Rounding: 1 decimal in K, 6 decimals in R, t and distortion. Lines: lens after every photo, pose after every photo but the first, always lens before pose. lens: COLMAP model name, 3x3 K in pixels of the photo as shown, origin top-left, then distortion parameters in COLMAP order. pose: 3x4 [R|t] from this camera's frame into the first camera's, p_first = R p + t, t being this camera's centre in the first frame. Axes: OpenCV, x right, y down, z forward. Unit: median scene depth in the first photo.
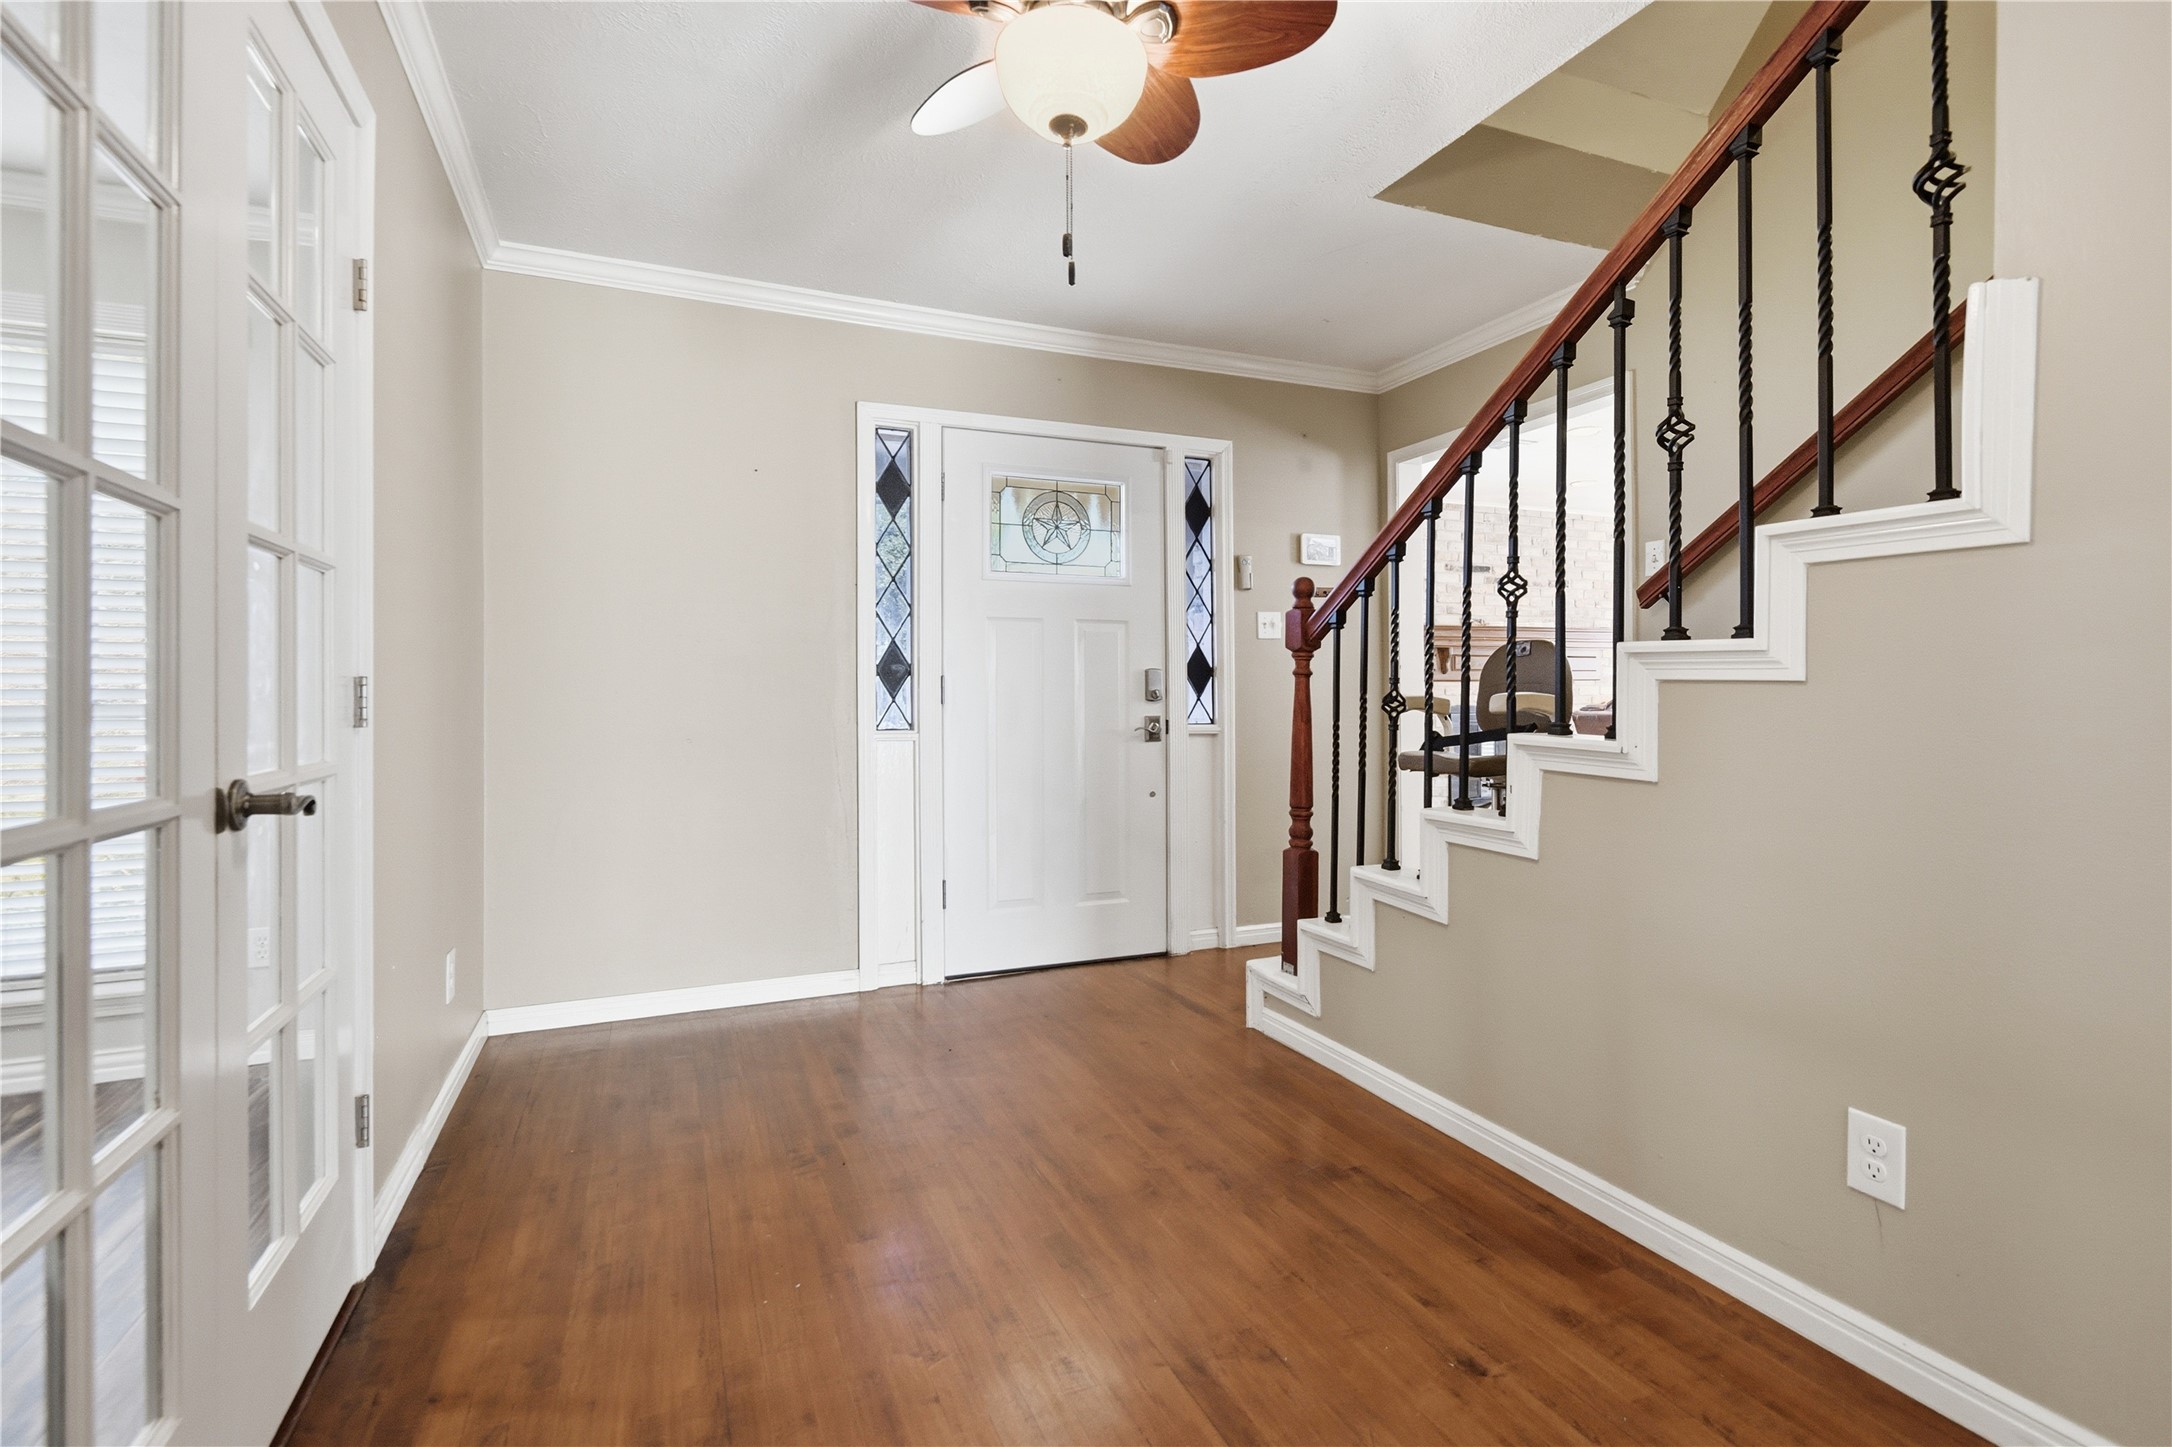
lens RADIAL K [[1011.4, 0, 1084.2], [0, 1011.4, 693.3], [0, 0, 1]] dist [-0.002118, -0.000516]
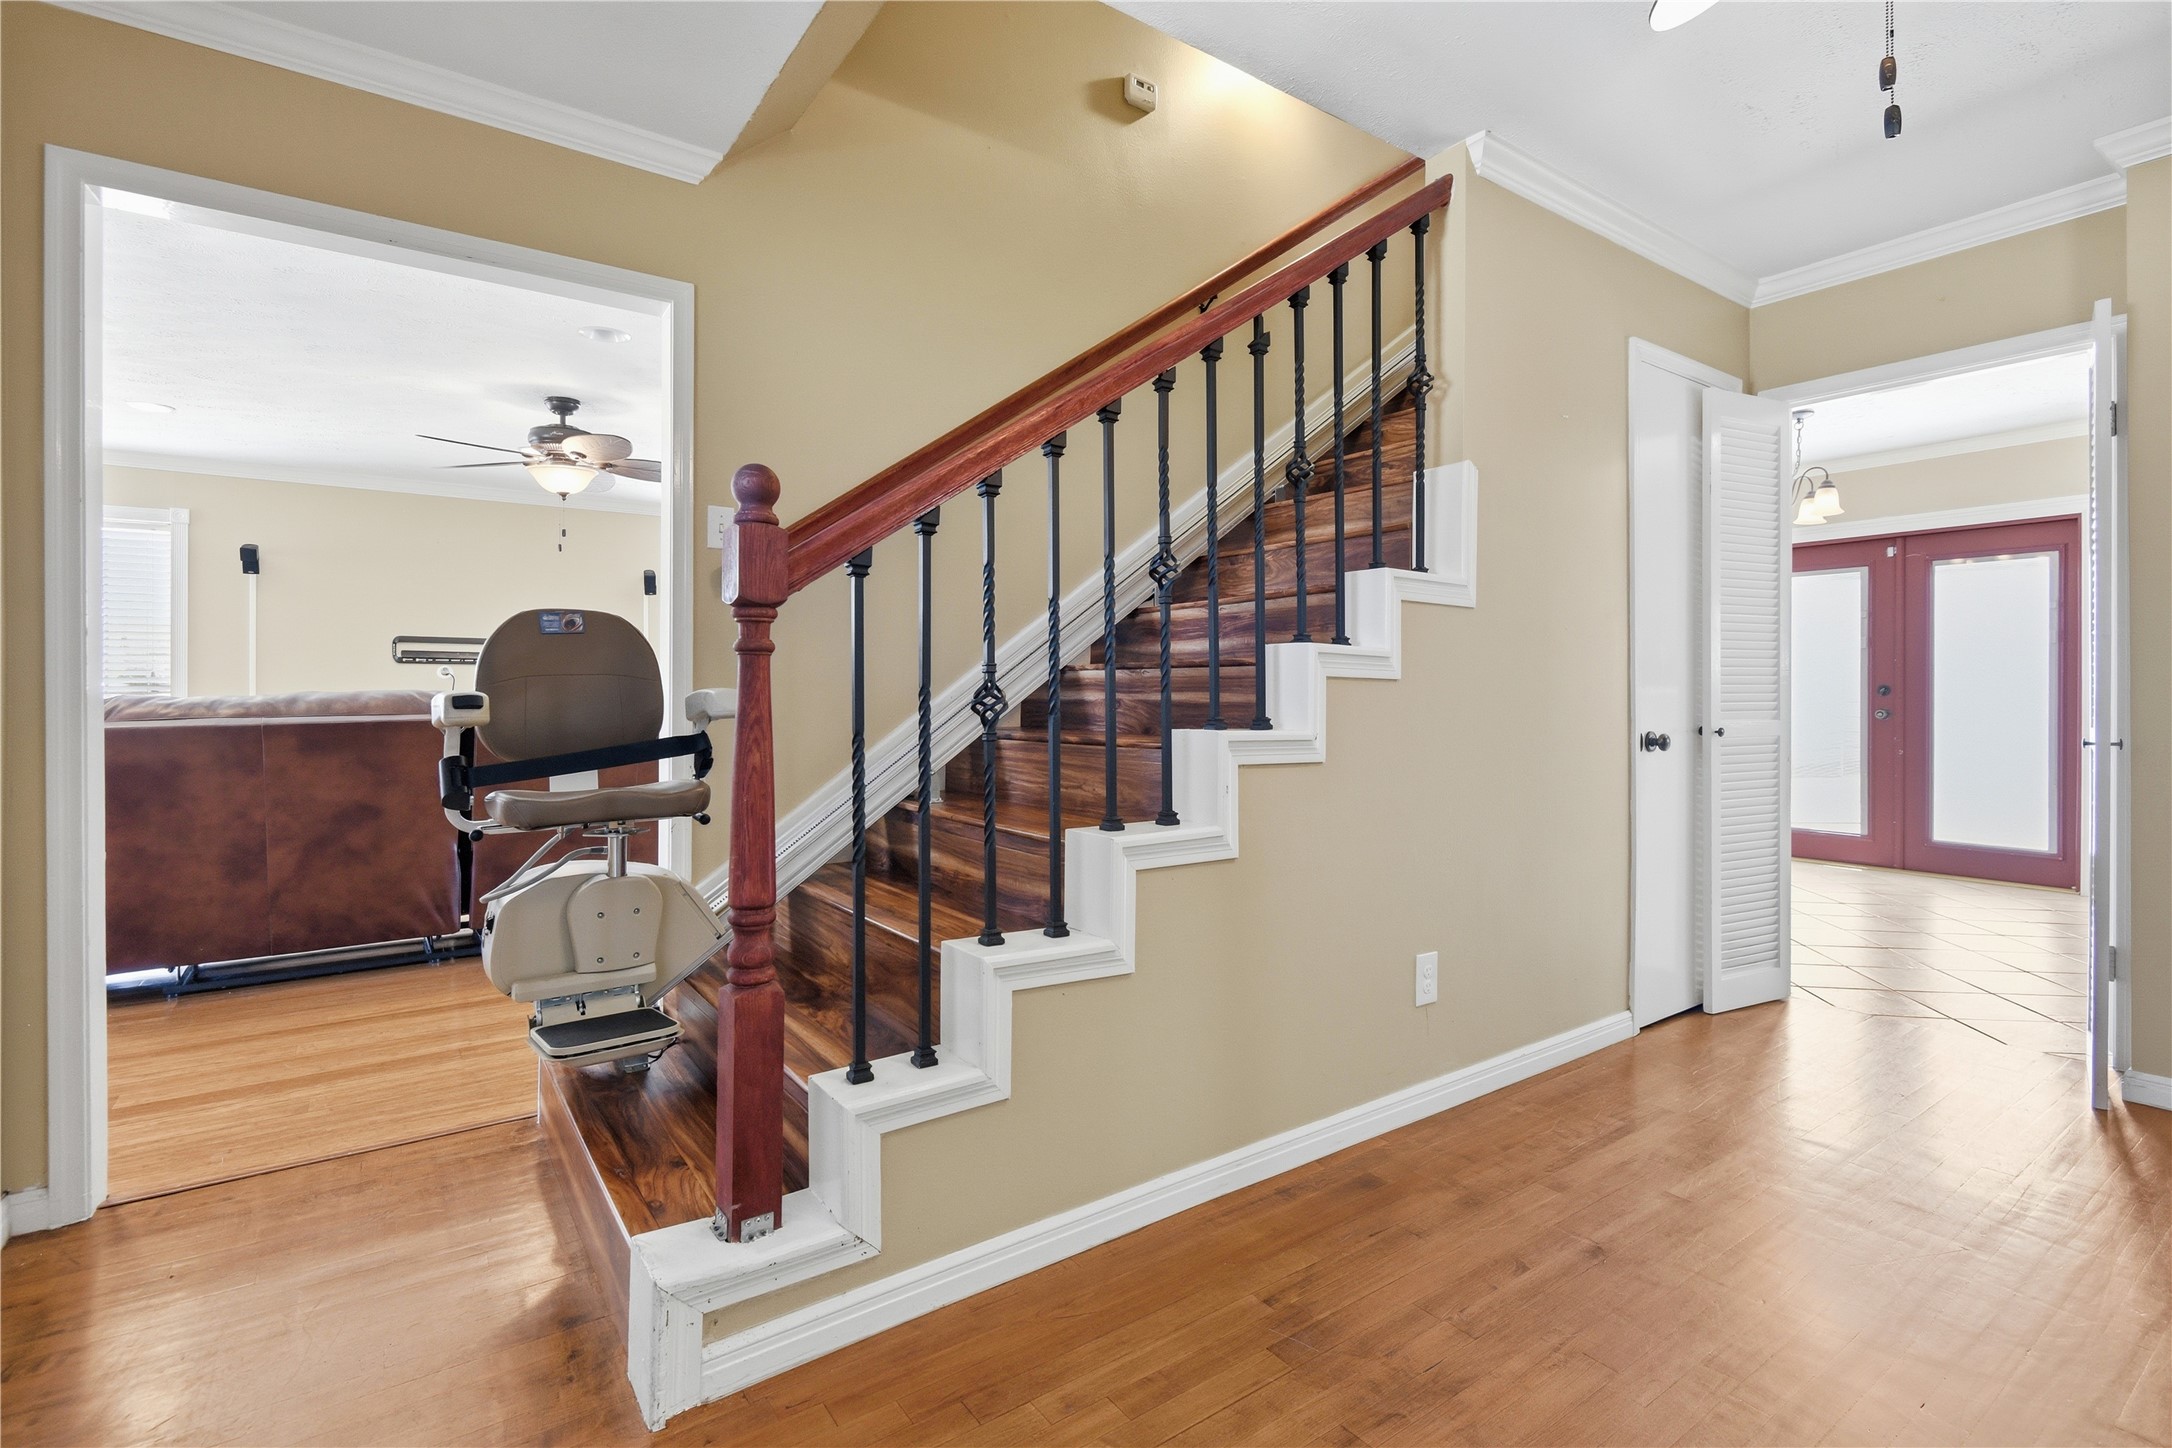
lens RADIAL K [[1011.4, 0, 1084.2], [0, 1011.4, 693.8], [0, 0, 1]] dist [-0.002118, -0.000516]
pose [[-0.218200, -0.004957, 0.975891, -0.568786], [0.001913, 0.999983, 0.005507, 0.000458], [-0.975902, 0.003068, -0.218187, 1.631594]]
